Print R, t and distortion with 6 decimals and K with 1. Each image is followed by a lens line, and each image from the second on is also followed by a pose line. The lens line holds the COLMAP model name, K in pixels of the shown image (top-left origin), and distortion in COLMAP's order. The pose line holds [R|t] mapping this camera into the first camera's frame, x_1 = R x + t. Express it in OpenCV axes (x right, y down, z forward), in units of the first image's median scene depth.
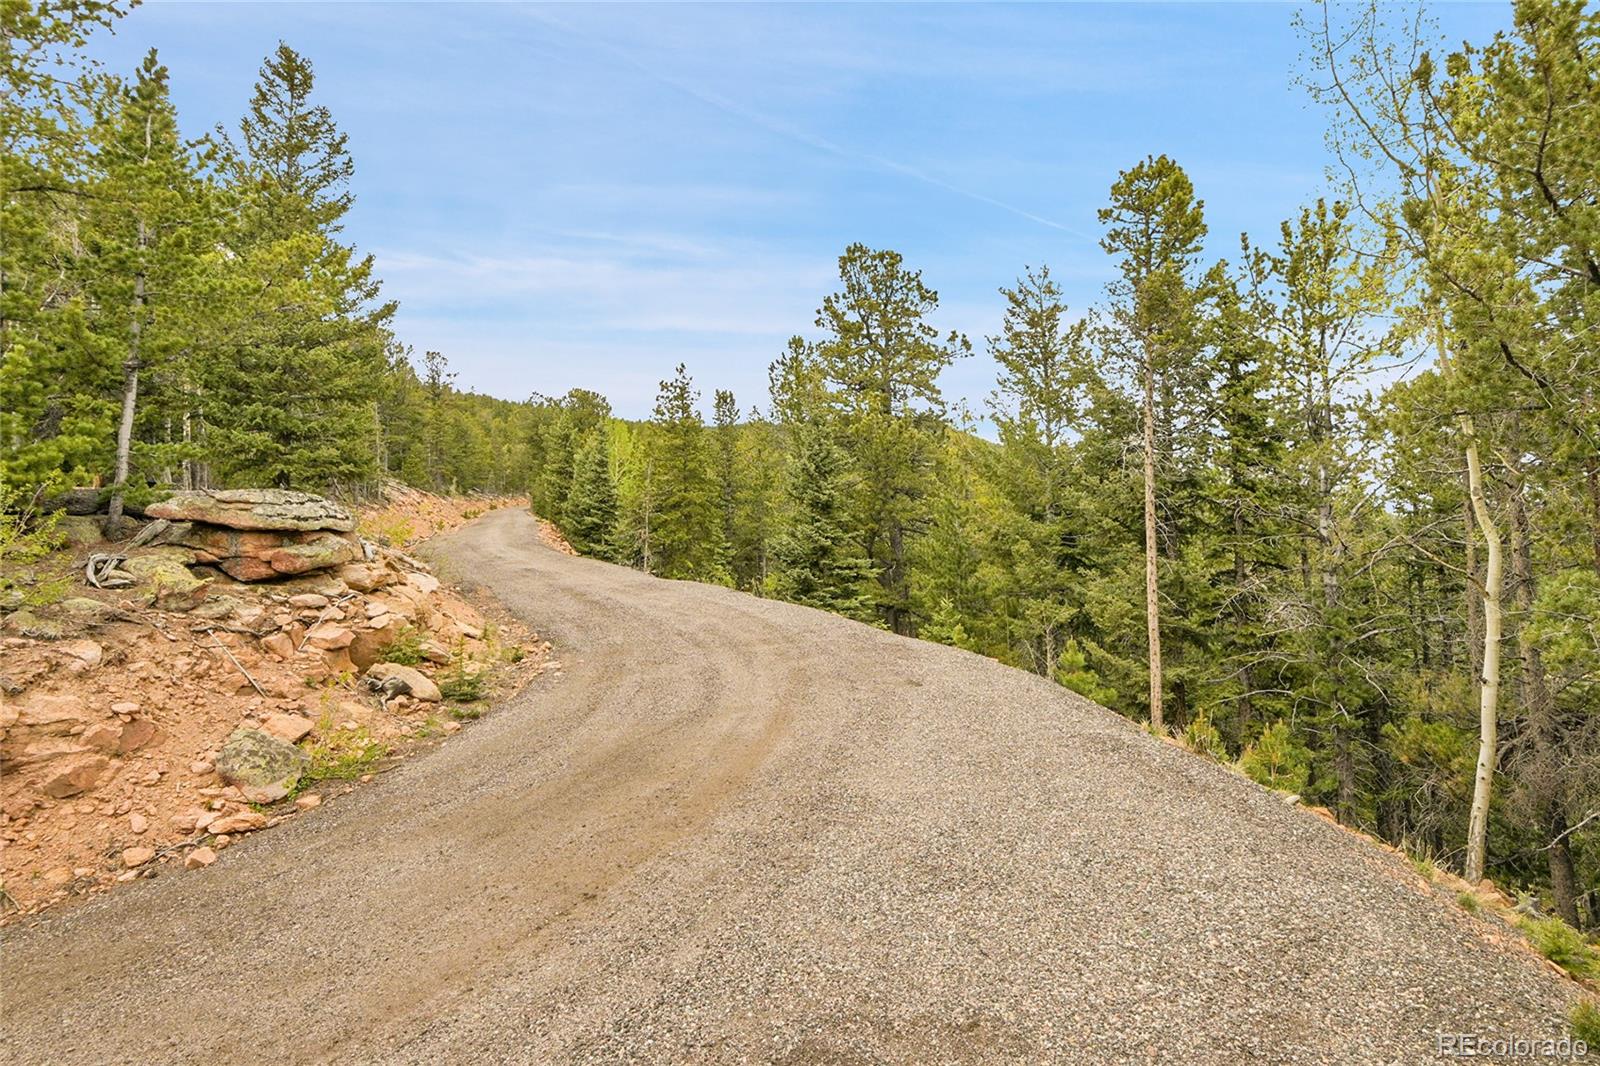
lens RADIAL K [[819.0, 0, 800.0], [0, 819.0, 533.0], [0, 0, 1]] dist [-0.000632, -0.027888]
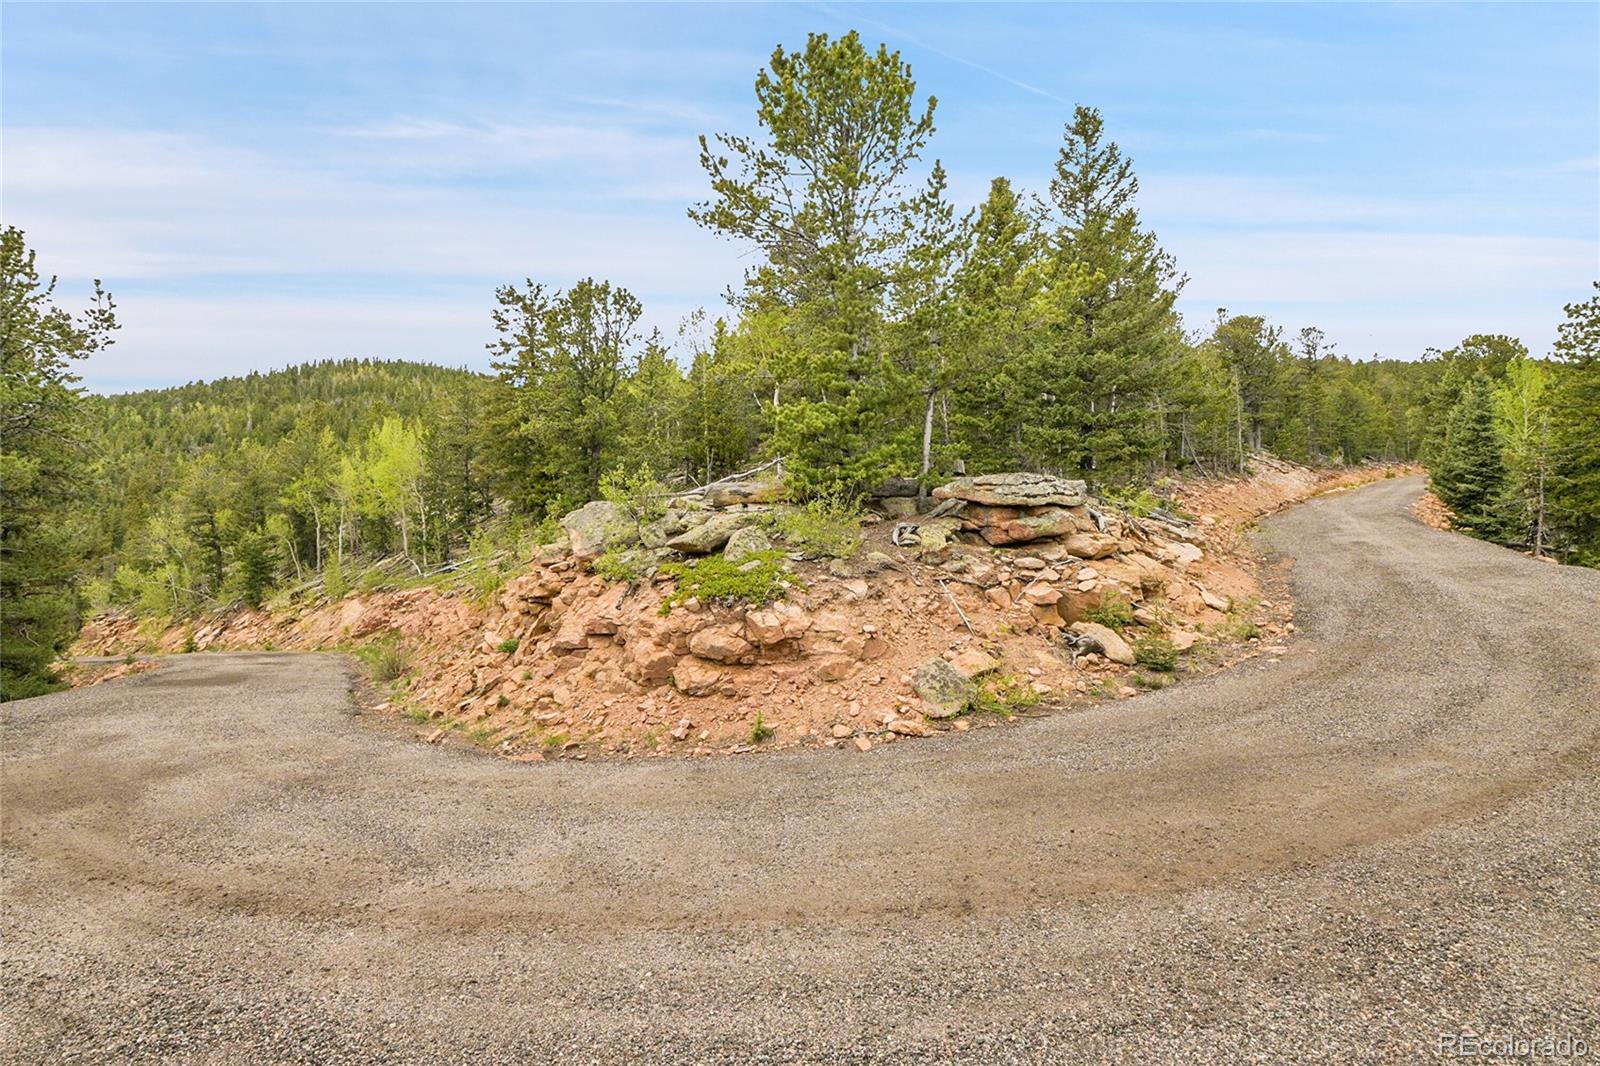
lens RADIAL K [[689.9, 0, 799.2], [0, 689.9, 524.5], [0, 0, 1]] dist [0.001760, -0.015984]
pose [[0.478313, 0.017314, -0.878019, 0.140637], [0.009035, 0.999656, 0.024635, -0.003467], [0.878143, -0.019716, 0.477992, 0.201289]]
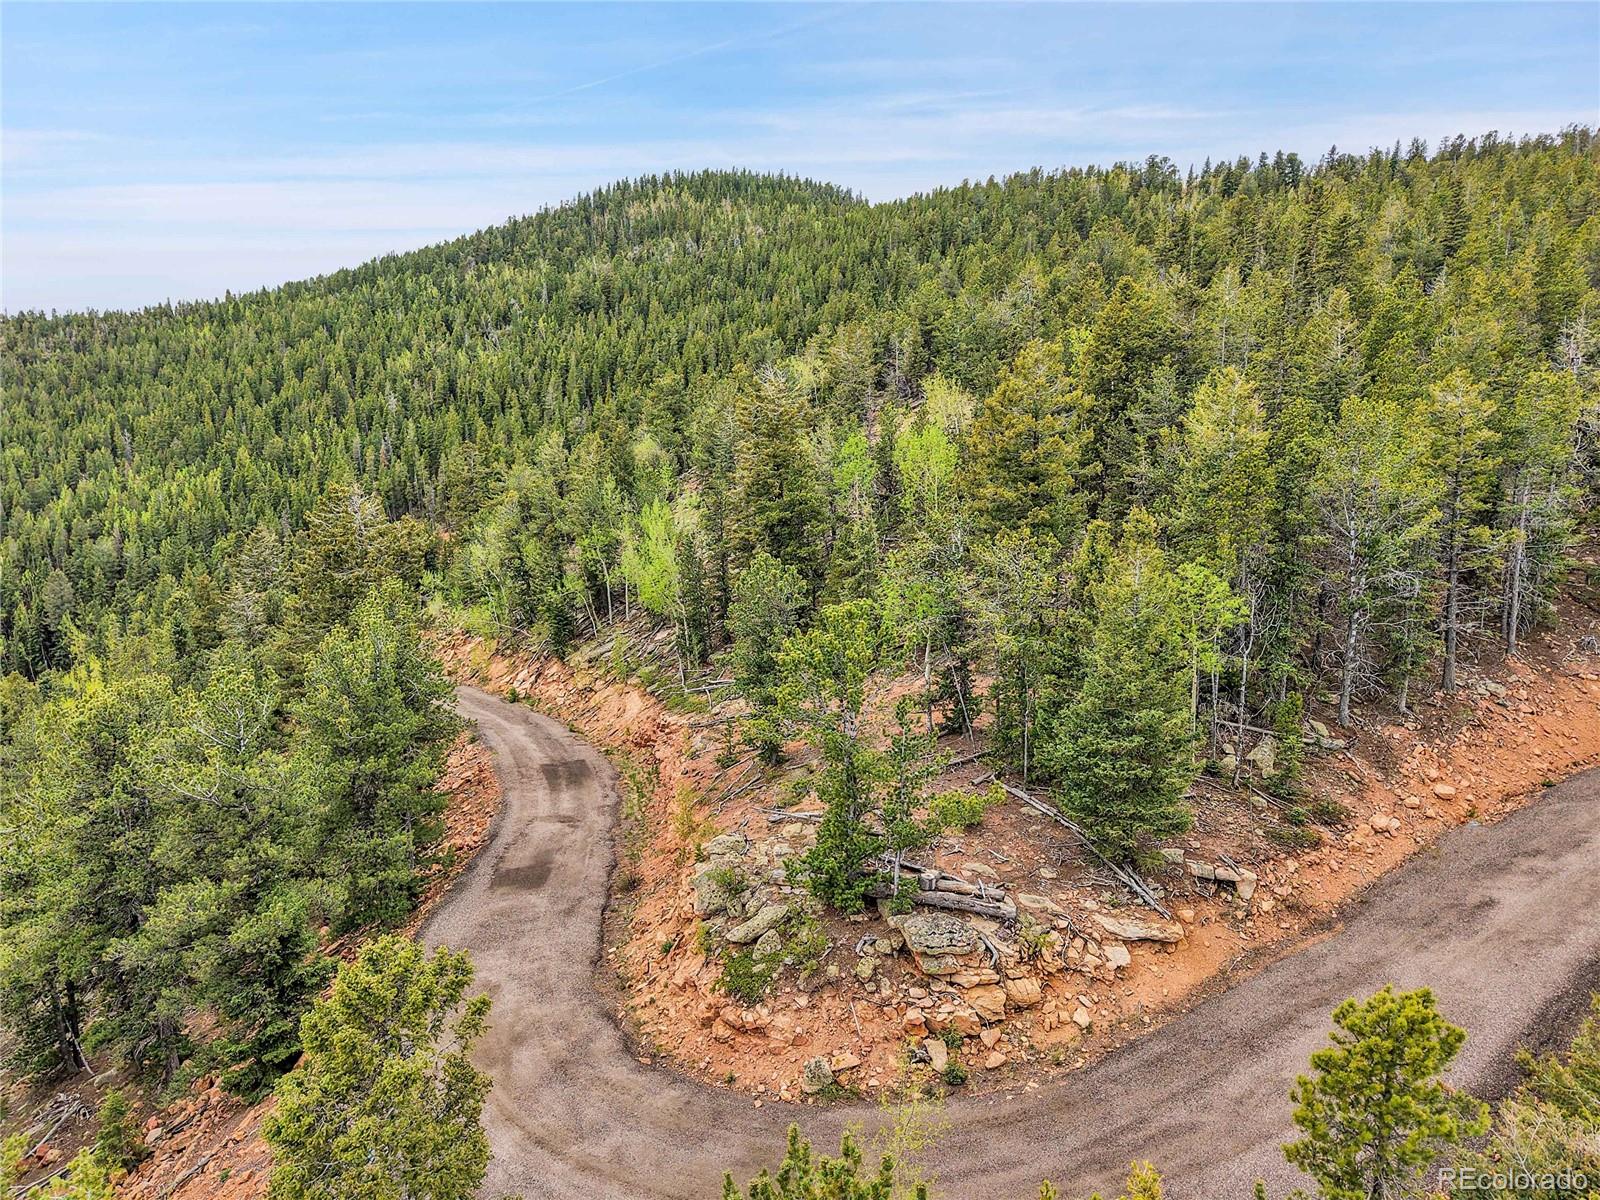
lens RADIAL K [[1056.4, 0, 800.0], [0, 1056.4, 600.0], [0, 0, 1]] dist [0.030316, -0.000052]
pose [[0.046026, 0.217045, -0.975076, 1.745479], [0.050305, 0.974368, 0.219262, -1.460305], [0.997673, -0.059143, 0.033928, 0.676587]]
